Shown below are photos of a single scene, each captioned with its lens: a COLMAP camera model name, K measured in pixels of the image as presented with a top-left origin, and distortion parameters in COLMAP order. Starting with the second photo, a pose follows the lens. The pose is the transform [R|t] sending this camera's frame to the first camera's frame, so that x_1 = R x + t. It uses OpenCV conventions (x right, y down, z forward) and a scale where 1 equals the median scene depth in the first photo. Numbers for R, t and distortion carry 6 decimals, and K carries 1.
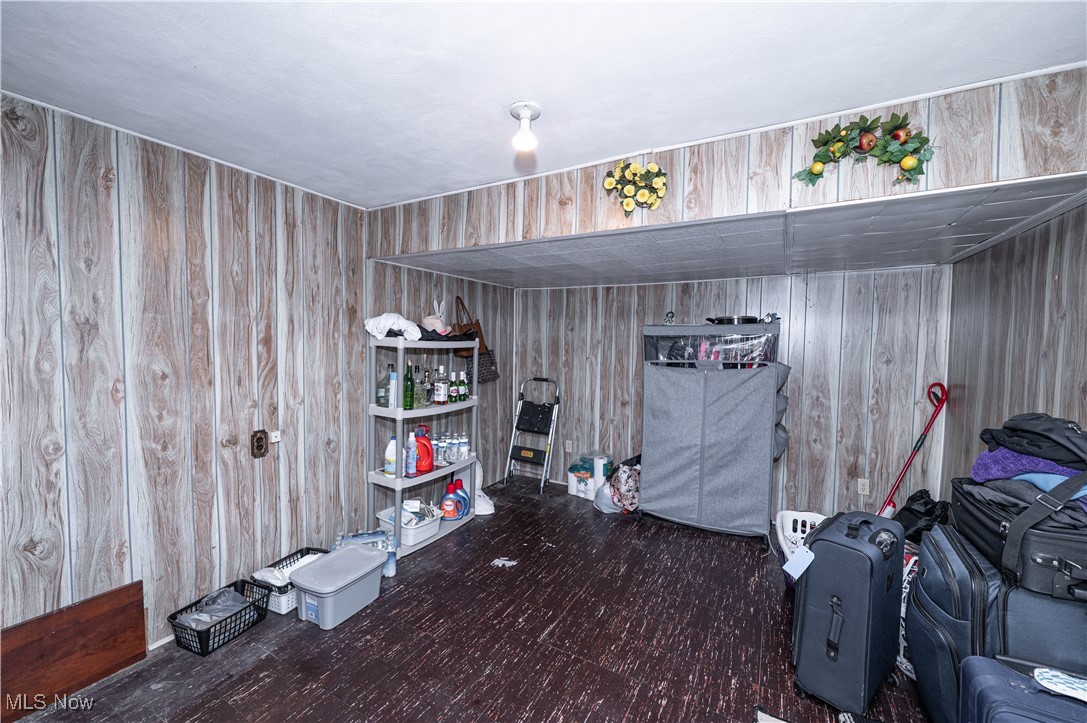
lens RADIAL K [[435.0, 0, 537.7], [0, 435.0, 360.1], [0, 0, 1]] dist [-0.001885, 0.000037]
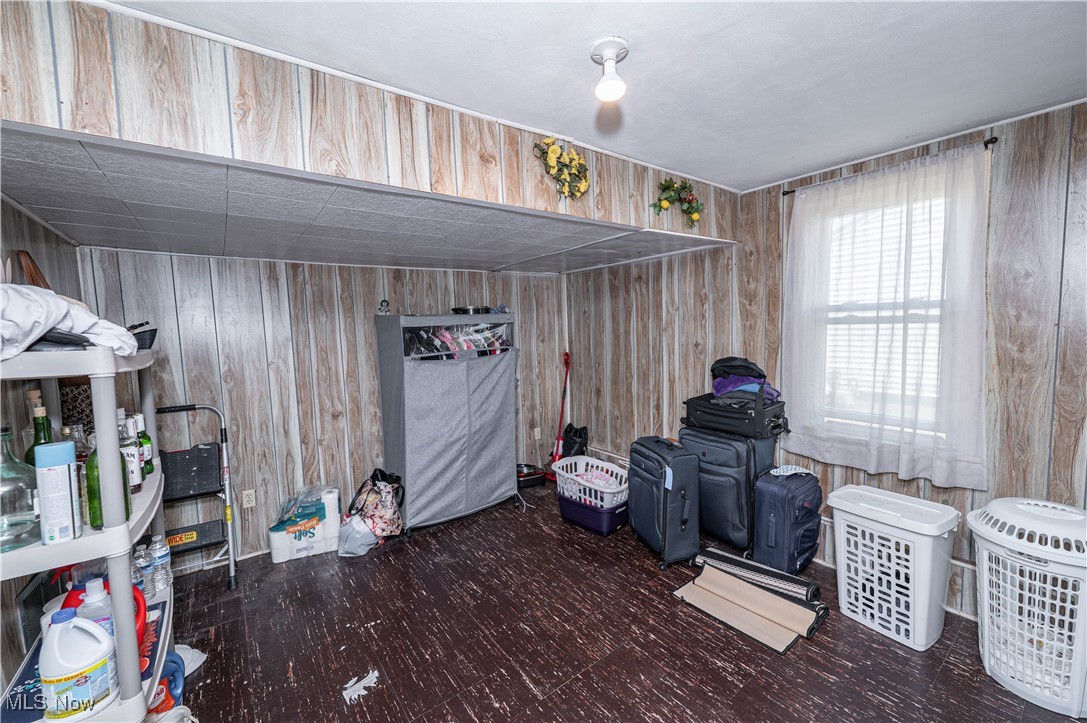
lens RADIAL K [[435.0, 0, 542.7], [0, 435.0, 359.7], [0, 0, 1]] dist [-0.001885, 0.000037]
pose [[0.394181, -0.098380, 0.913752, -0.471989], [0.078575, 0.994221, 0.073147, -0.037010], [-0.915668, 0.042964, 0.399634, 0.439448]]
